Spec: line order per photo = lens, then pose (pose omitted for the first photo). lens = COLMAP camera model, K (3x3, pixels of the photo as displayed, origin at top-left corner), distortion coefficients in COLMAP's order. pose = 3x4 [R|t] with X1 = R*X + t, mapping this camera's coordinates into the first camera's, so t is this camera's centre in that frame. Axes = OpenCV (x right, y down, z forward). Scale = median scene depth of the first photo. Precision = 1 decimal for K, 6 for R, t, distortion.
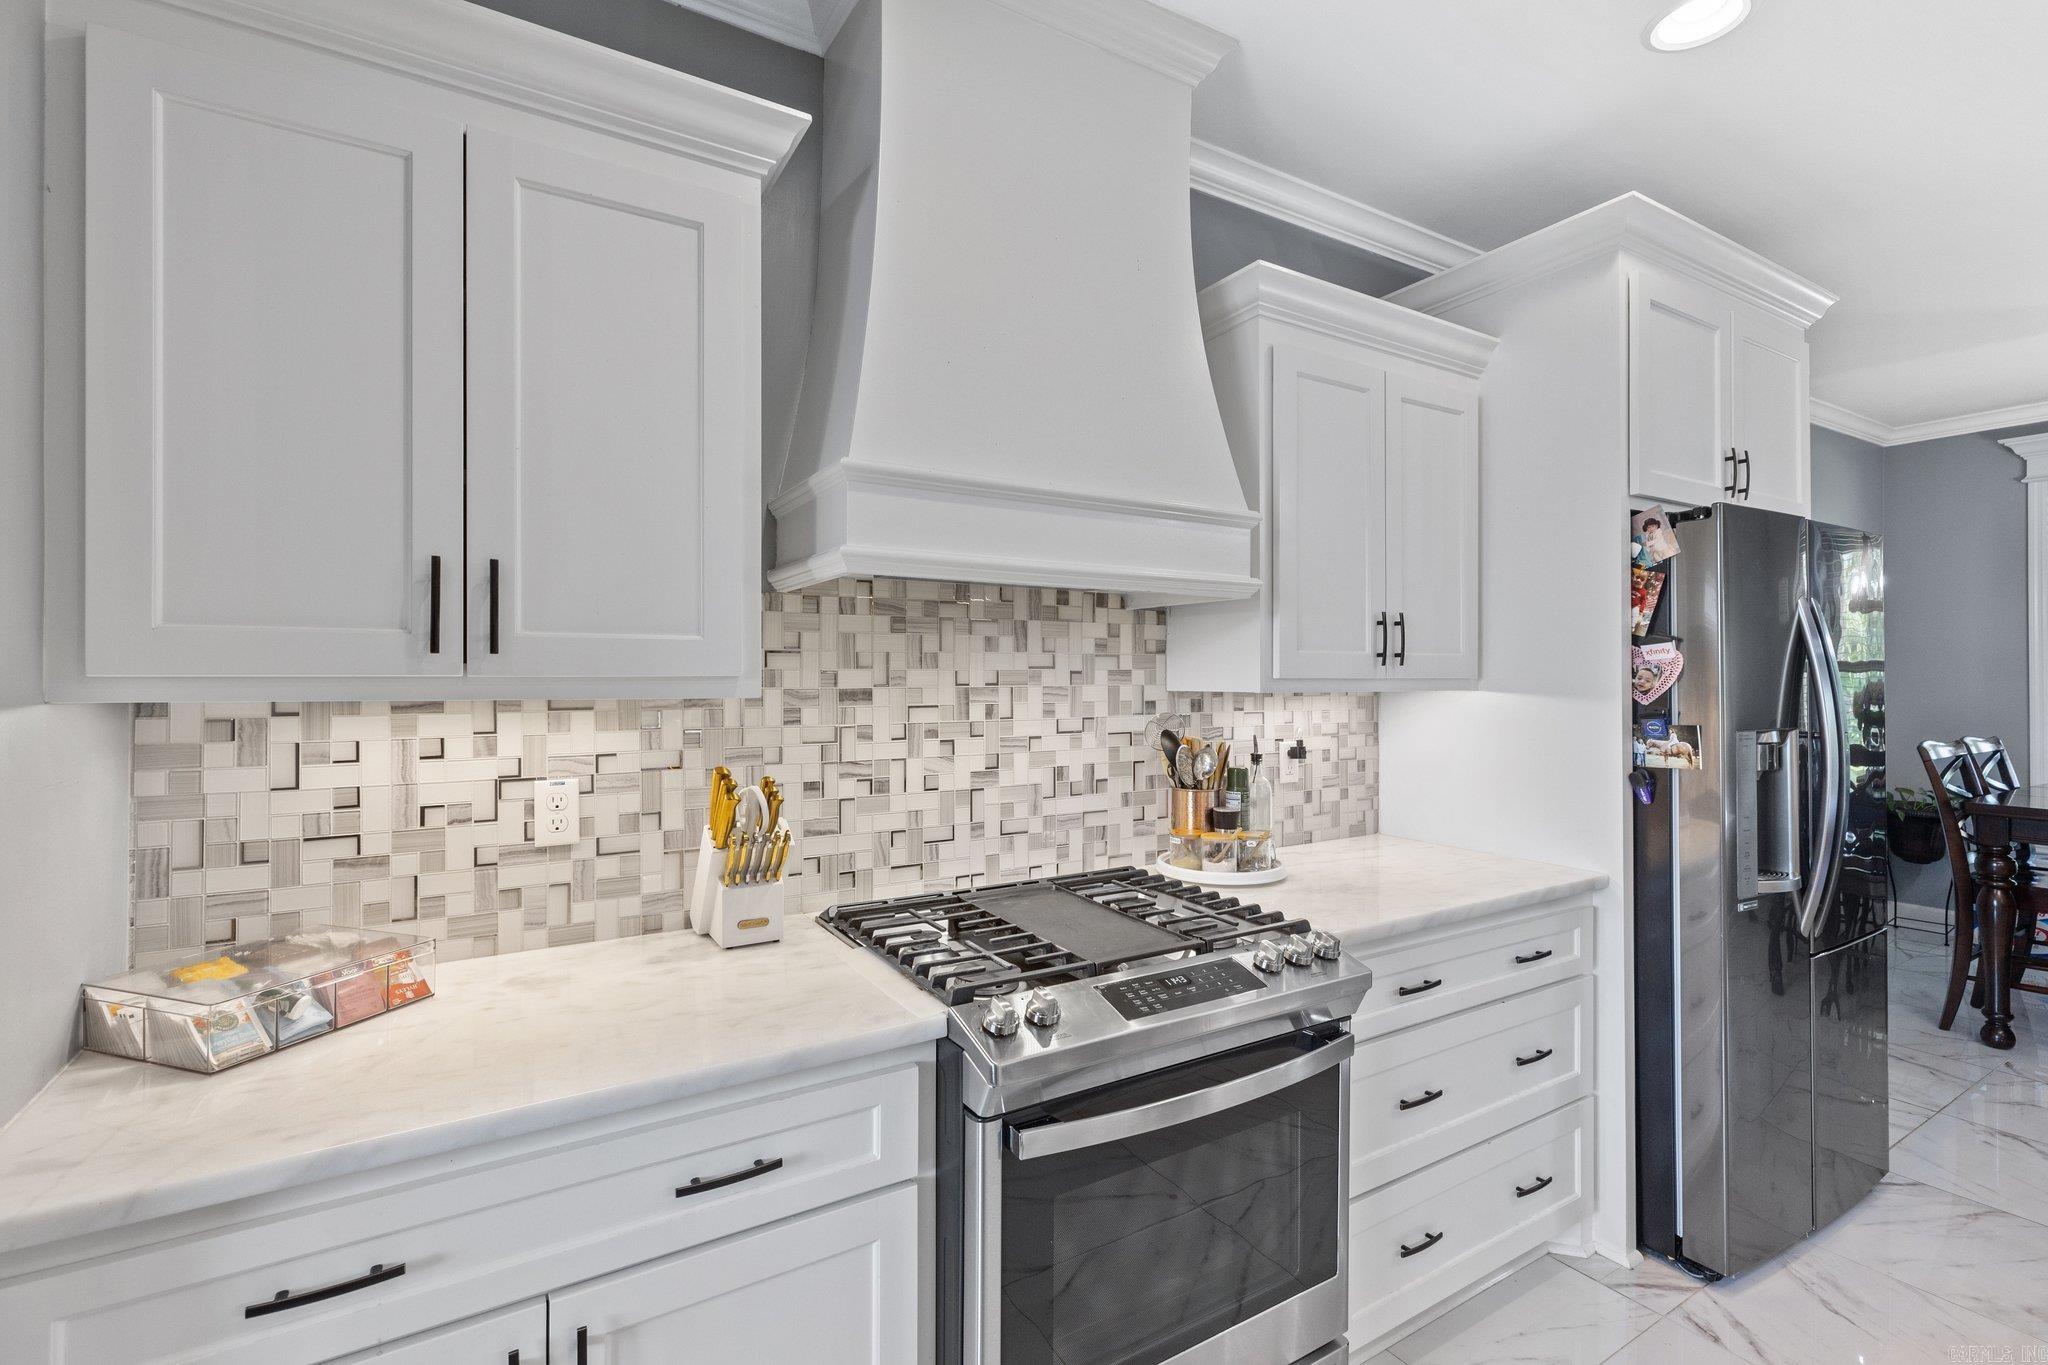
lens RADIAL K [[921.0, 0, 1028.7], [0, 921.0, 680.3], [0, 0, 1]] dist [0.007622, 0.000860]
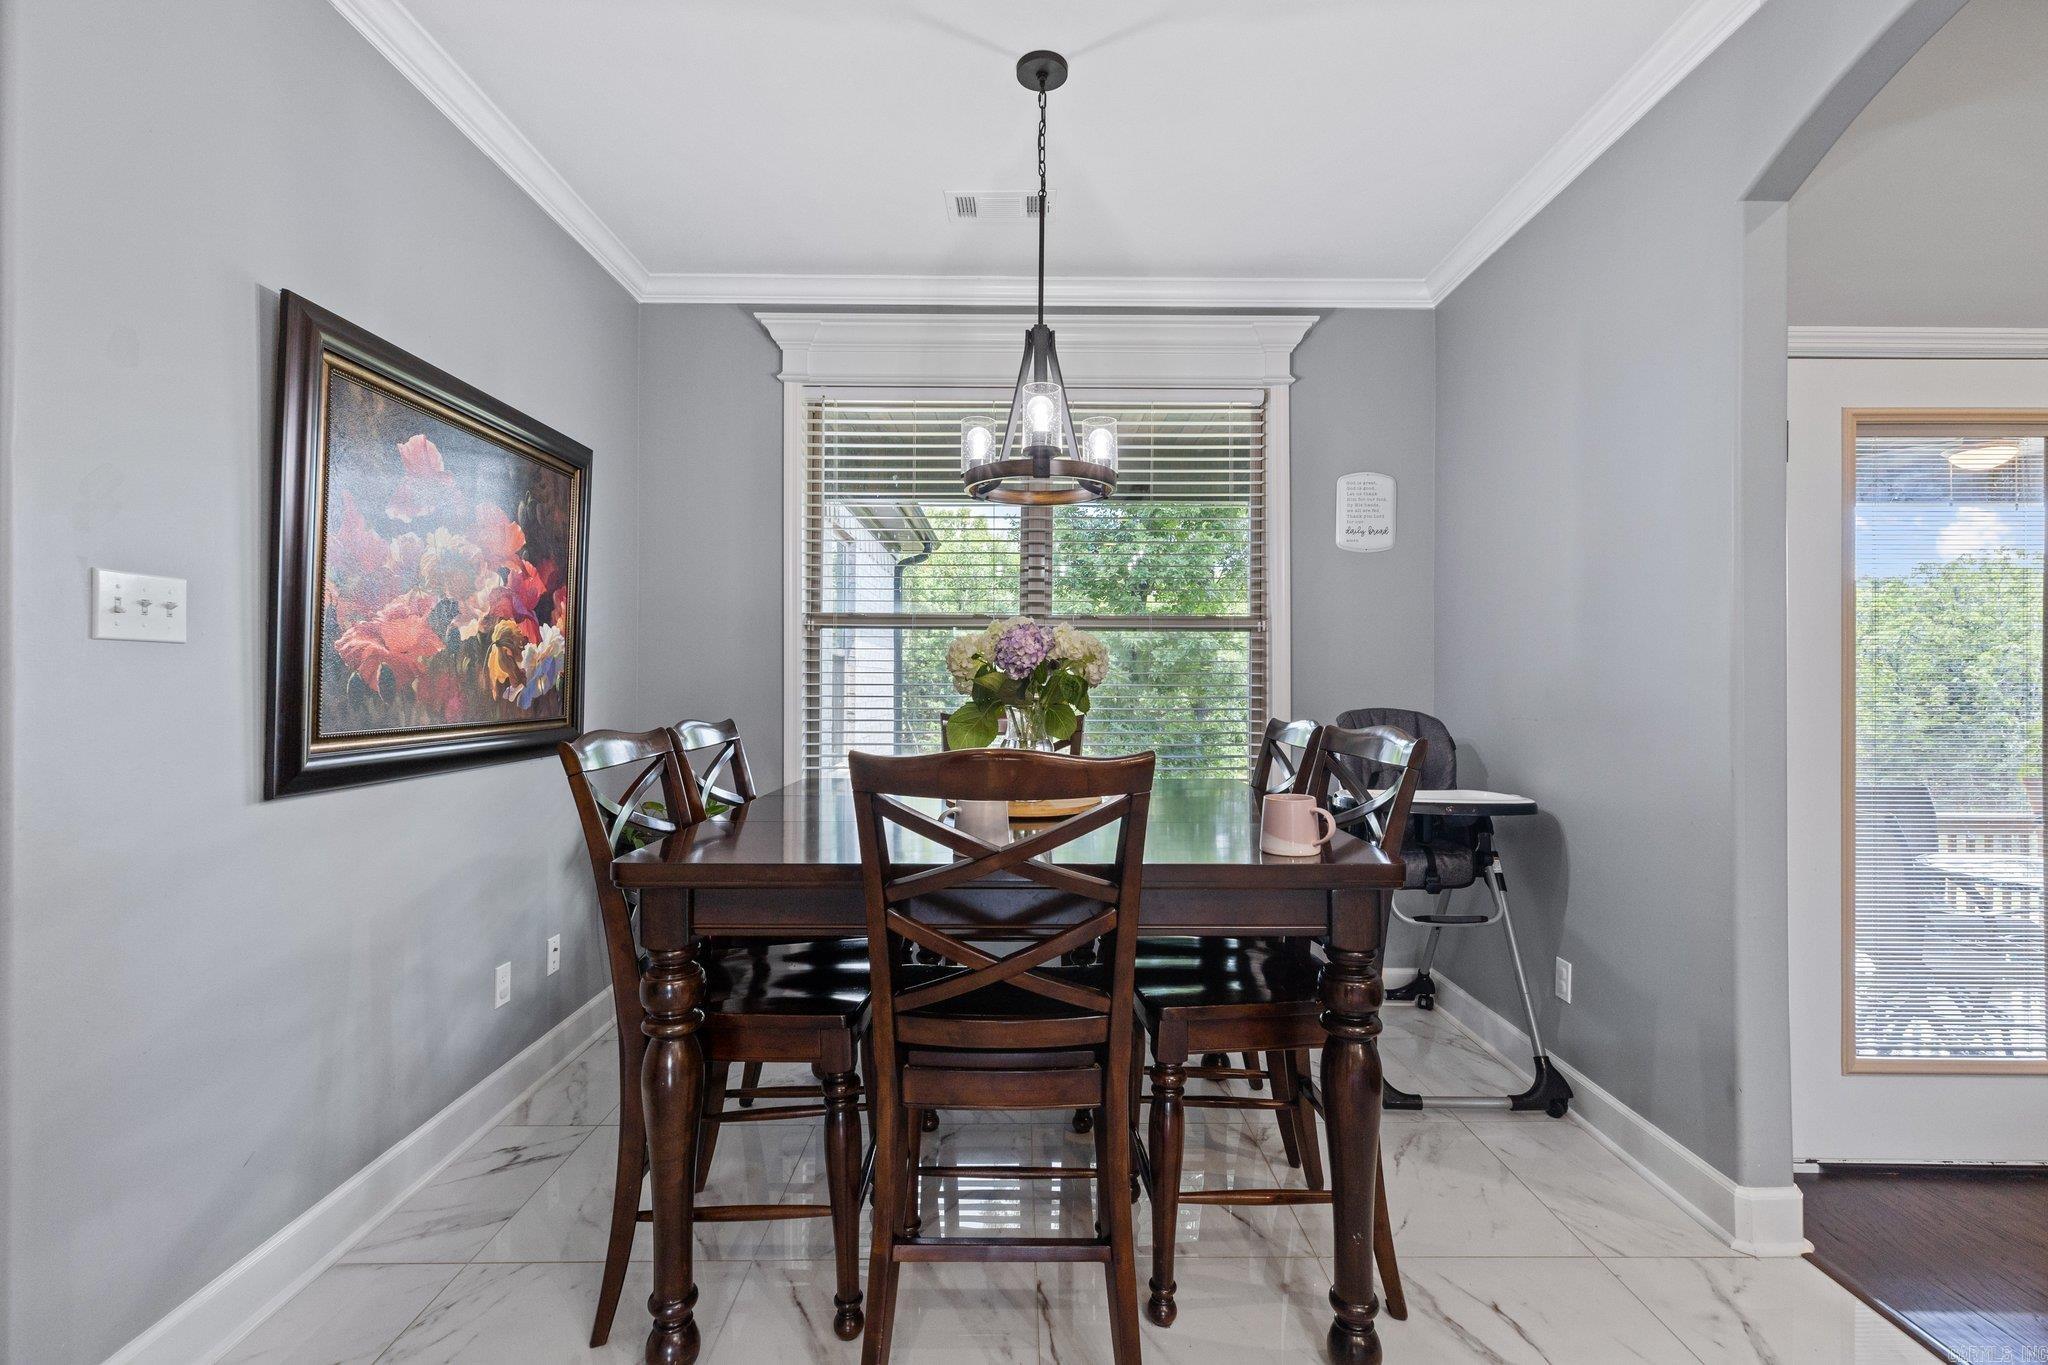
lens RADIAL K [[921.0, 0, 1021.1], [0, 921.0, 681.0], [0, 0, 1]] dist [0.007622, 0.000860]
pose [[0.533136, -0.000379, 0.846030, 0.622328], [0.003130, 0.999994, -0.001525, 0.036085], [-0.846024, 0.003461, 0.533134, 0.503067]]
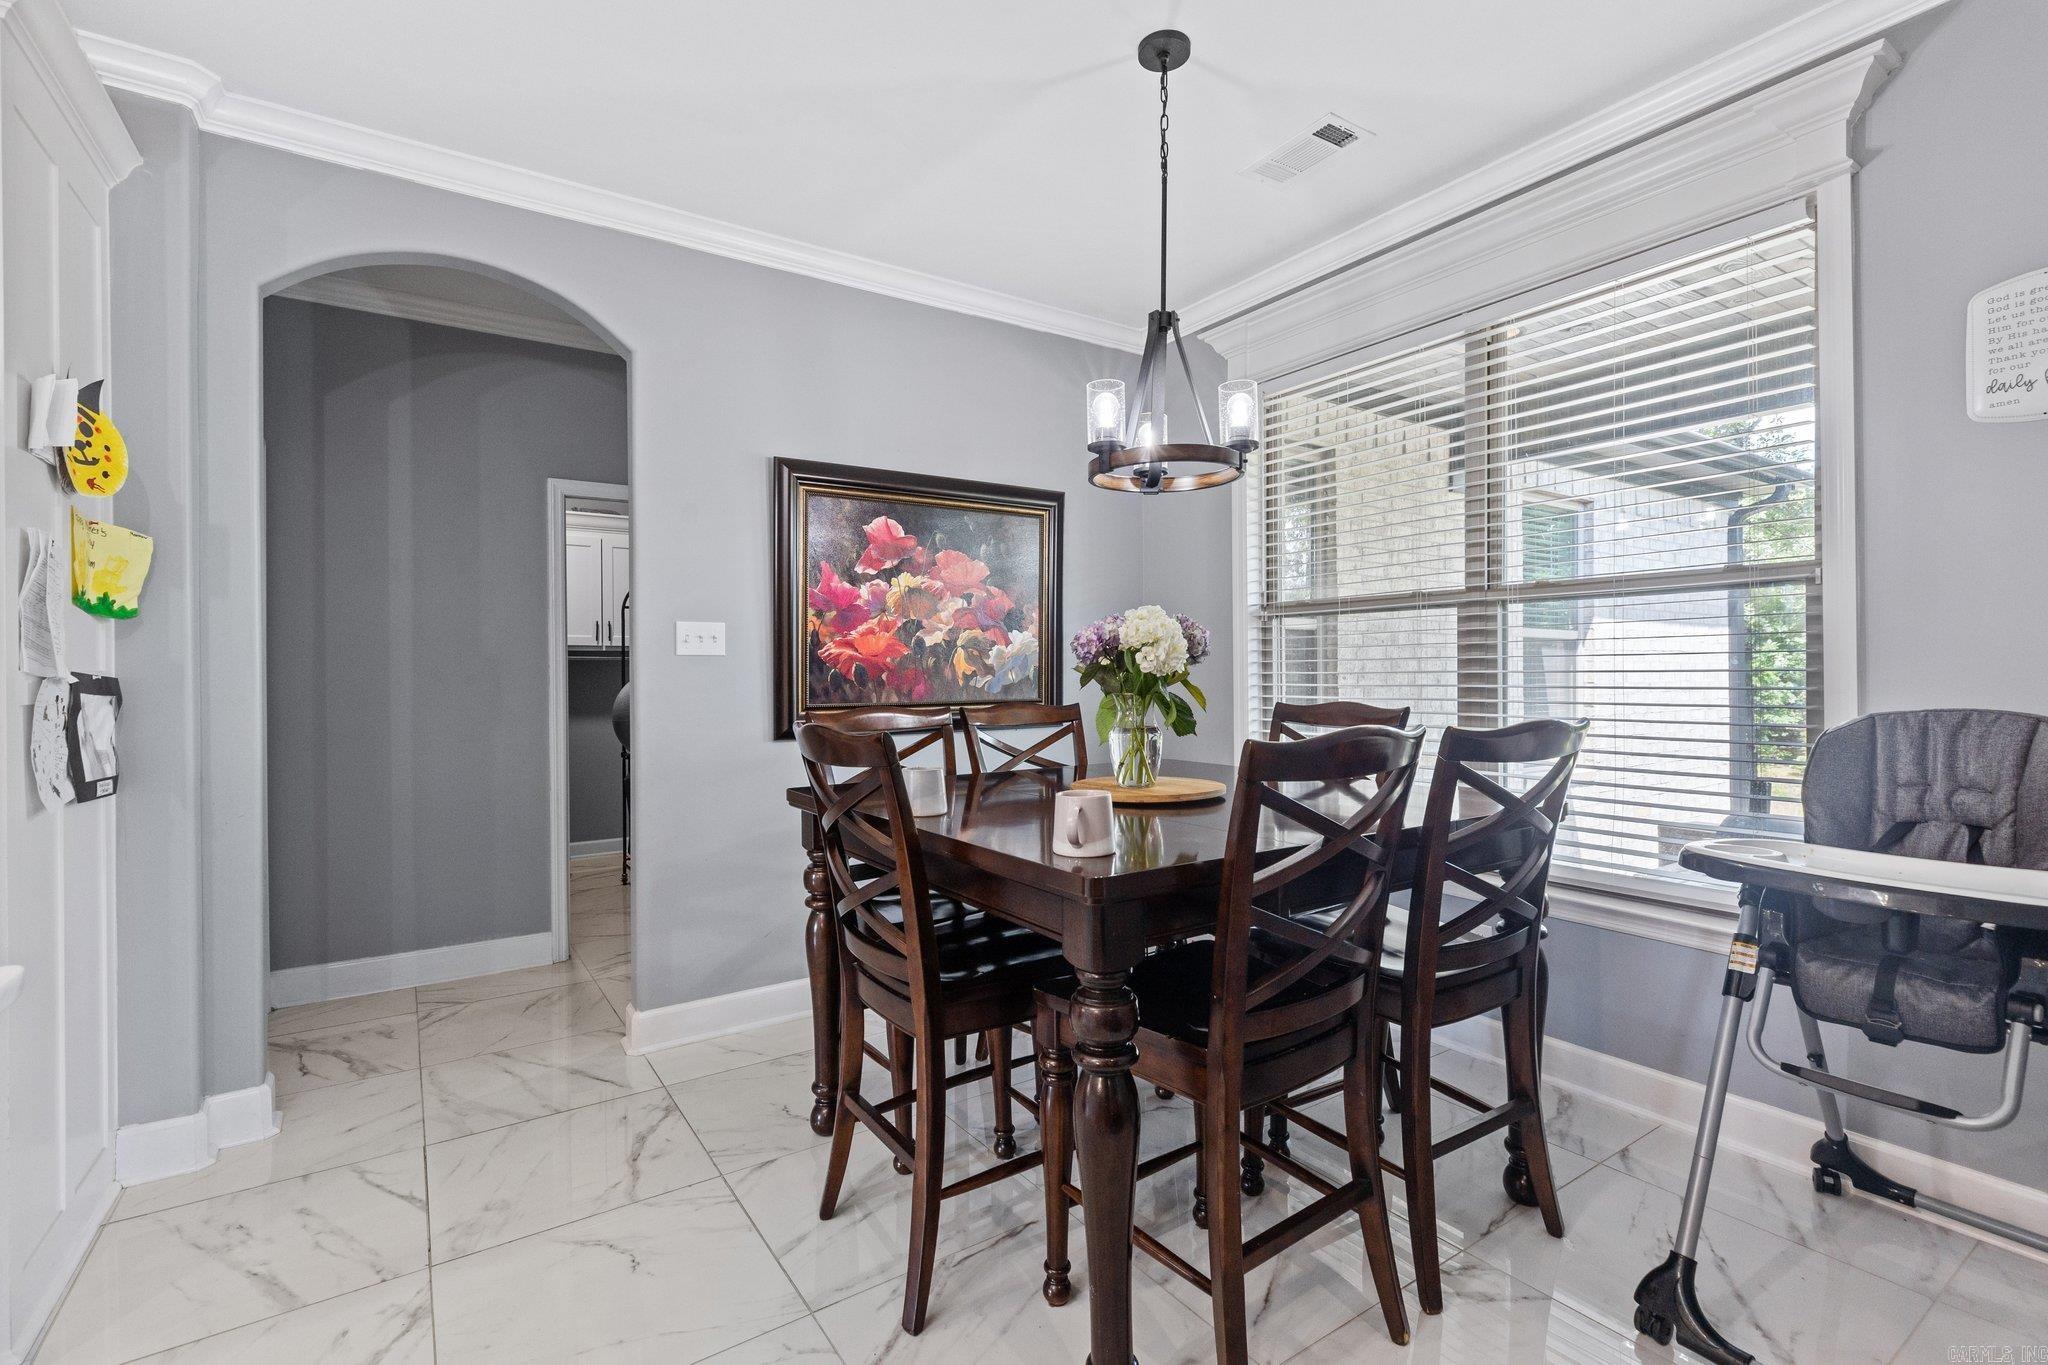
lens RADIAL K [[921.0, 0, 1015.8], [0, 921.0, 671.0], [0, 0, 1]] dist [0.007622, 0.000860]
pose [[0.999559, -0.012241, 0.027049, 1.002797], [0.012408, 0.999905, -0.006015, 0.038304], [-0.026973, 0.006348, 0.999616, 0.232326]]
